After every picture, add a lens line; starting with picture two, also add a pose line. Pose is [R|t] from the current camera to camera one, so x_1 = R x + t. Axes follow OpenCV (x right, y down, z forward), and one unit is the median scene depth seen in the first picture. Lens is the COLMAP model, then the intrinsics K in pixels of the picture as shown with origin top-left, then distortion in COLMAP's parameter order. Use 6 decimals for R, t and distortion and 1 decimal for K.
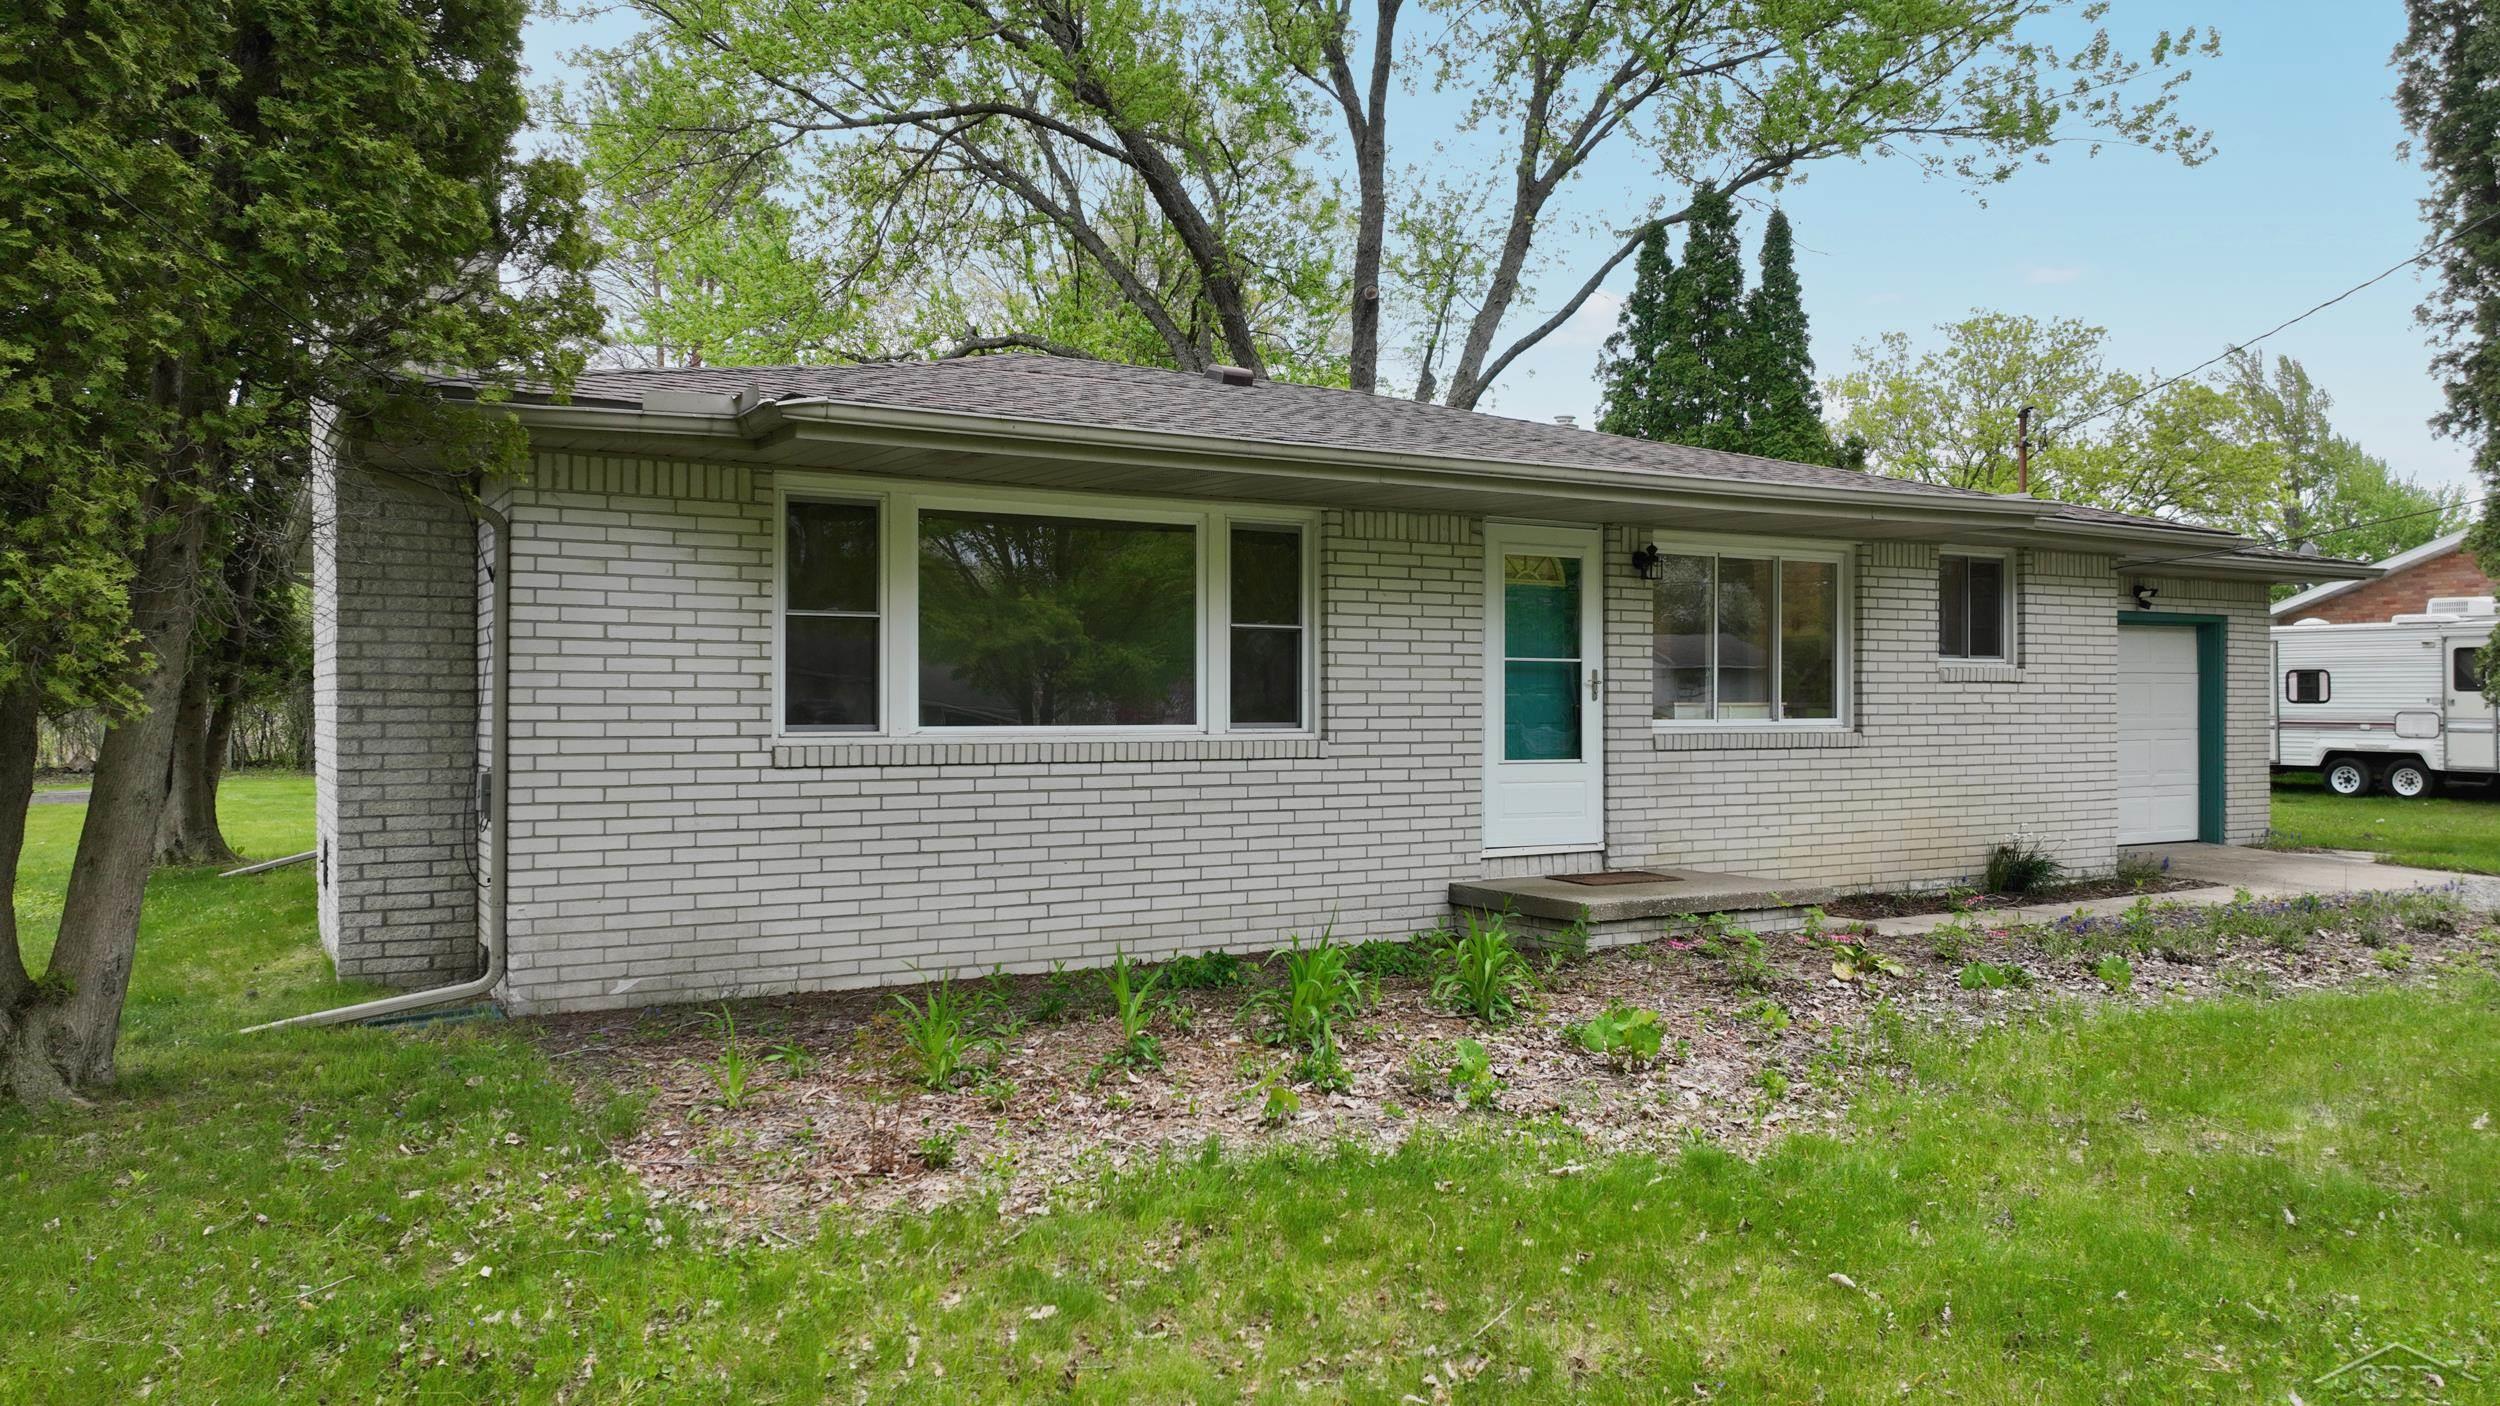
lens RADIAL K [[1759.4, 0, 1250.0], [0, 1759.4, 703.0], [0, 0, 1]] dist [0.003045, 0.010629]
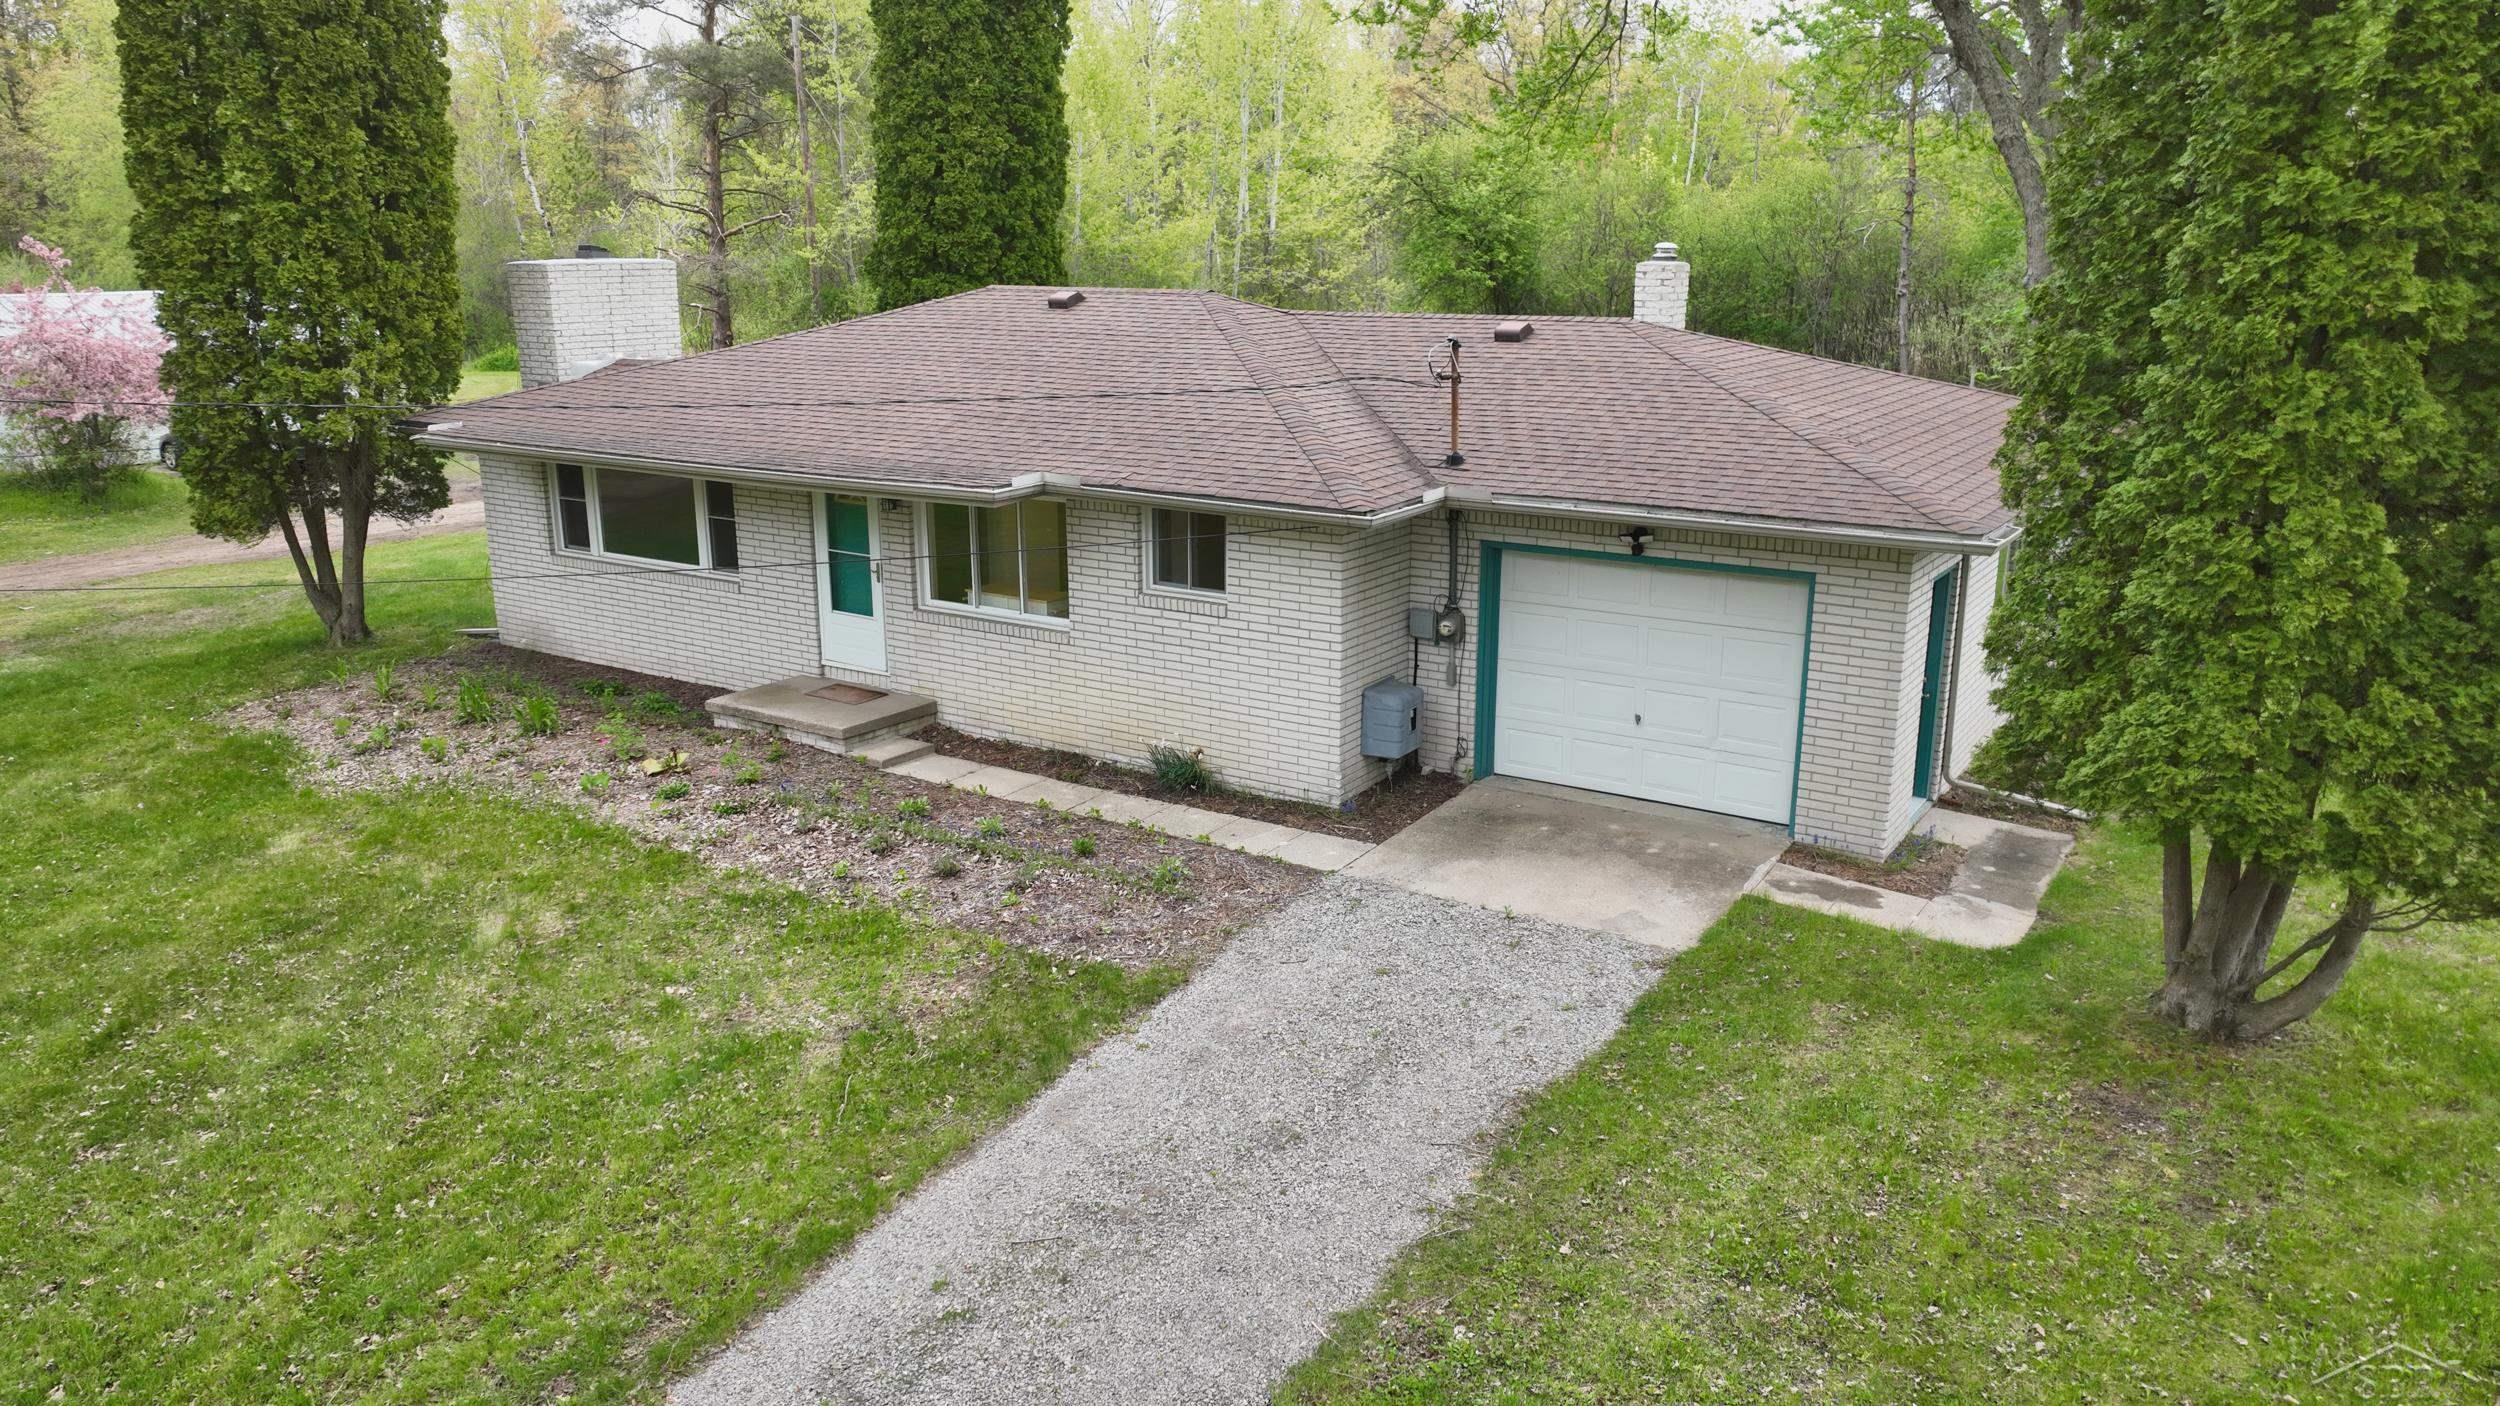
lens RADIAL K [[1759.4, 0, 1250.0], [0, 1759.4, 703.0], [0, 0, 1]] dist [0.003045, 0.010629]
pose [[0.434759, 0.233511, -0.869746, 1.763473], [0.010822, 0.964373, 0.264326, -0.316146], [0.900482, -0.124331, 0.416742, 0.642006]]
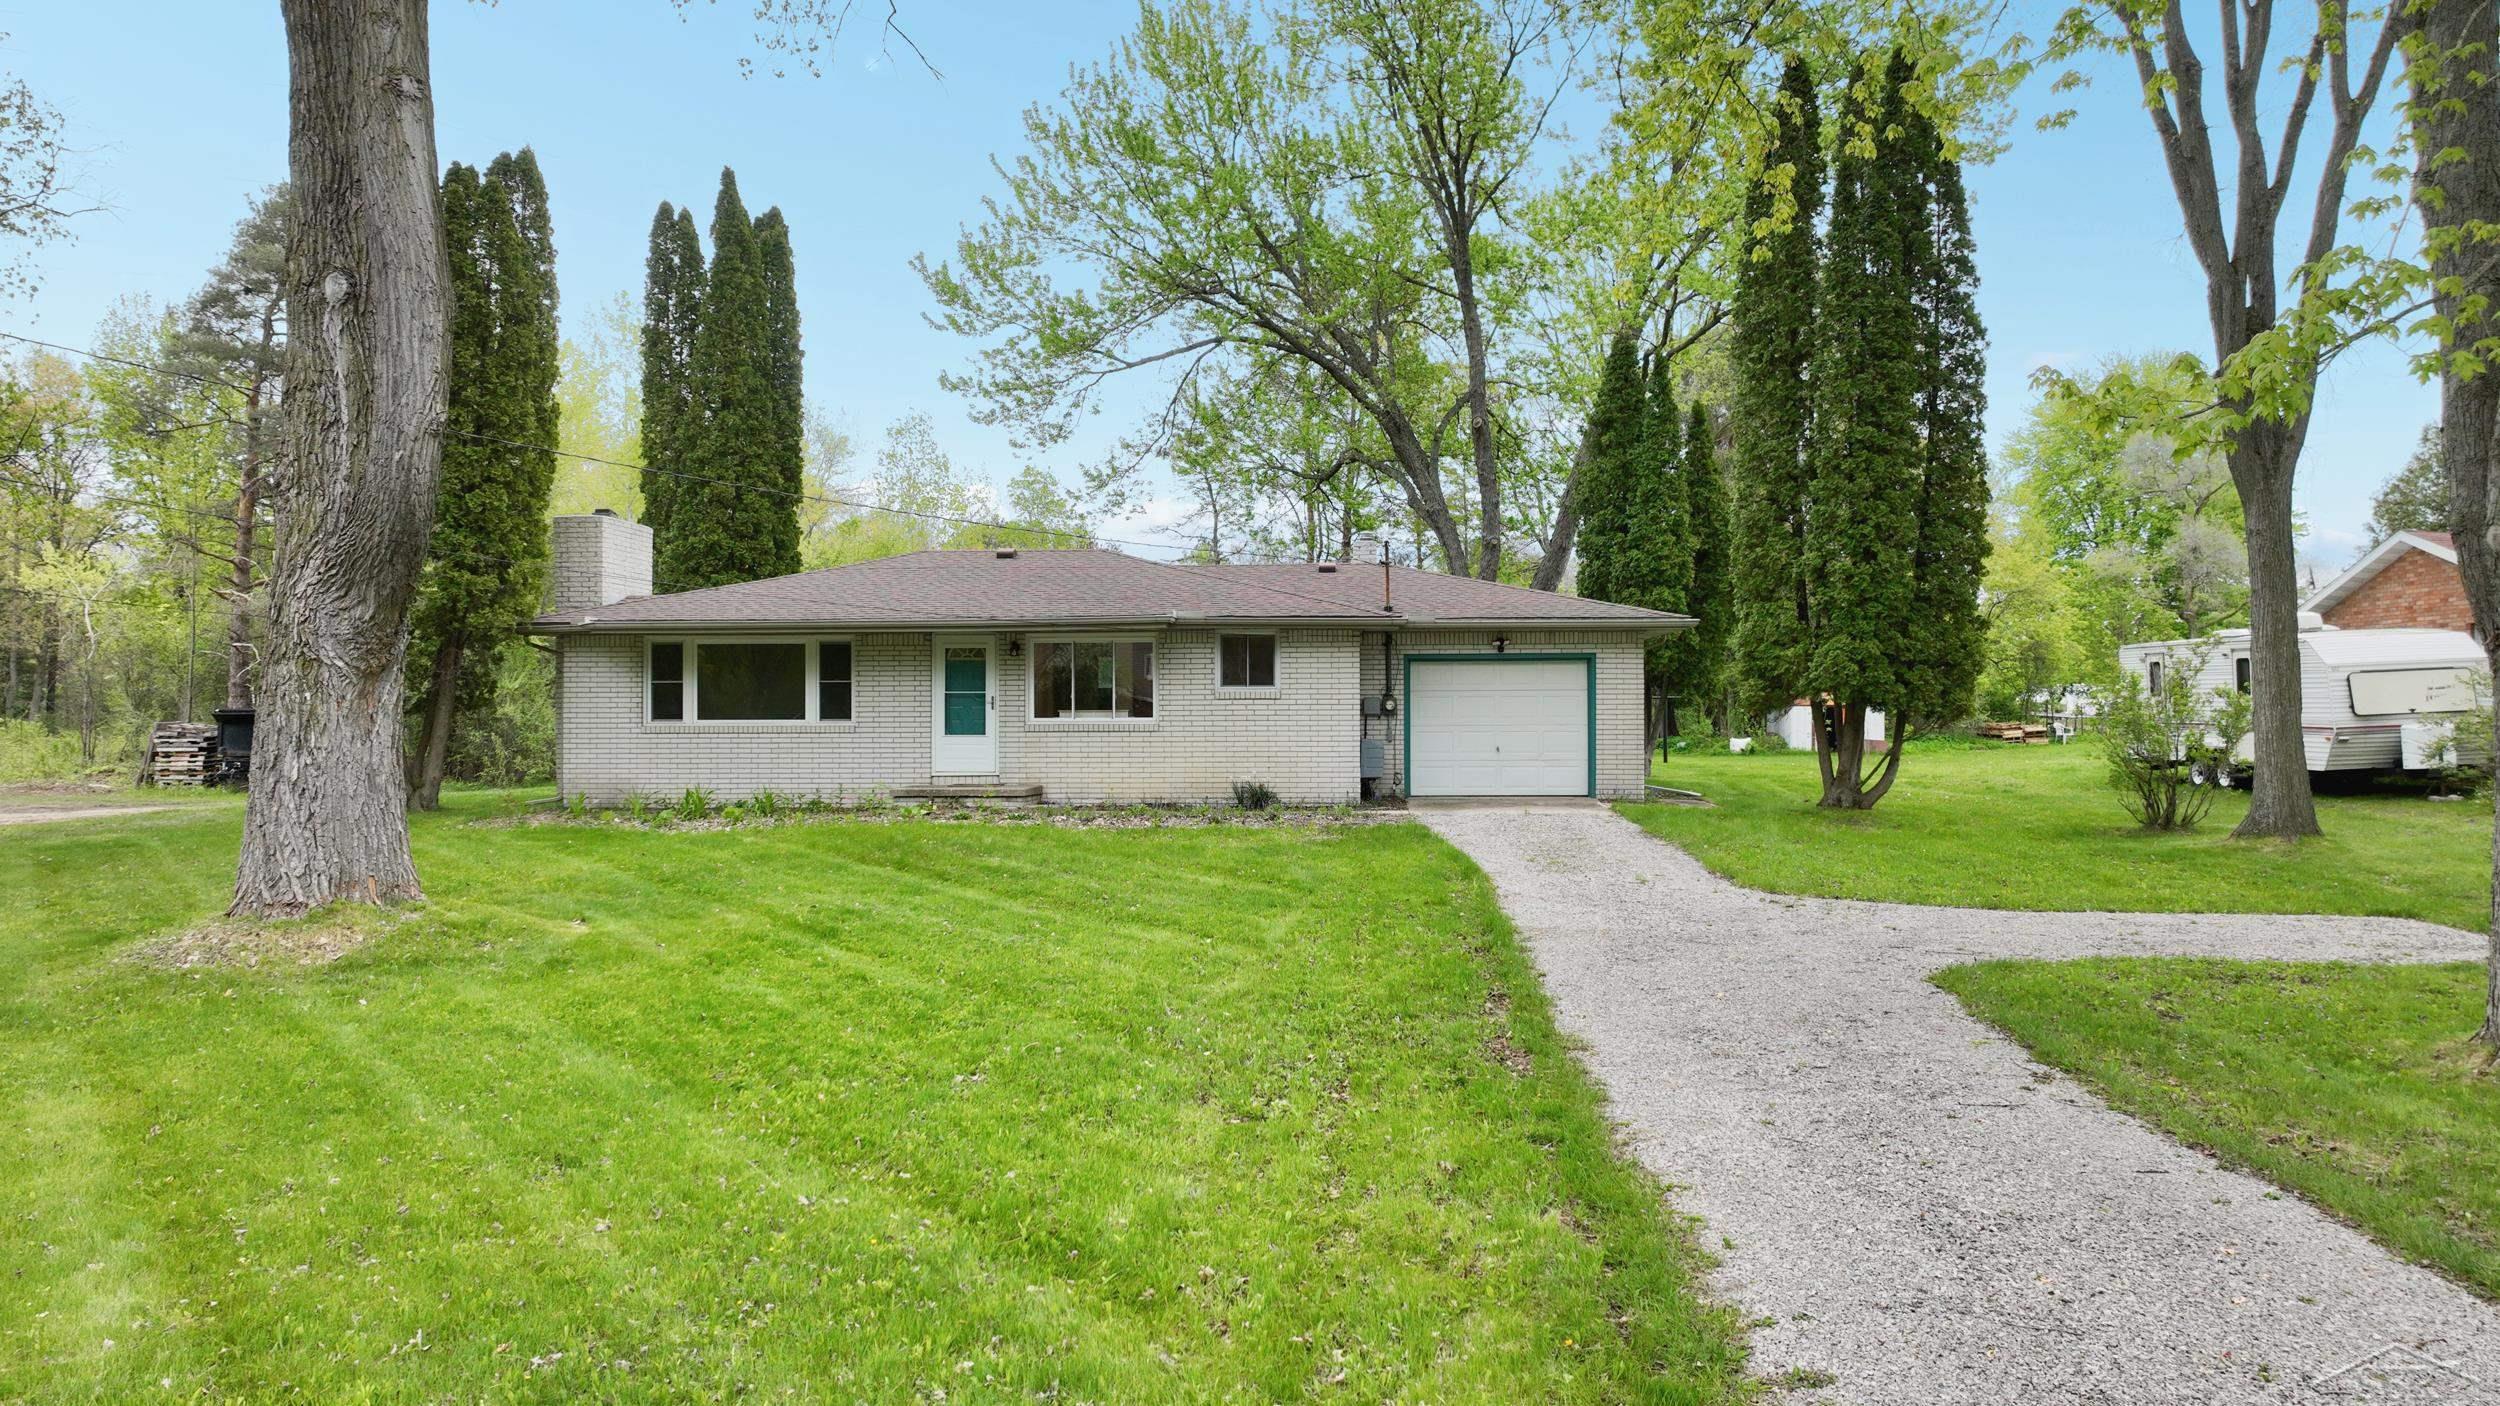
lens RADIAL K [[1759.4, 0, 1250.0], [0, 1759.4, 703.0], [0, 0, 1]] dist [0.003045, 0.010629]
pose [[0.812023, 0.000726, -0.583625, 1.853817], [0.005351, 0.999948, 0.008689, -0.029044], [0.583601, -0.010178, 0.811977, -0.691515]]
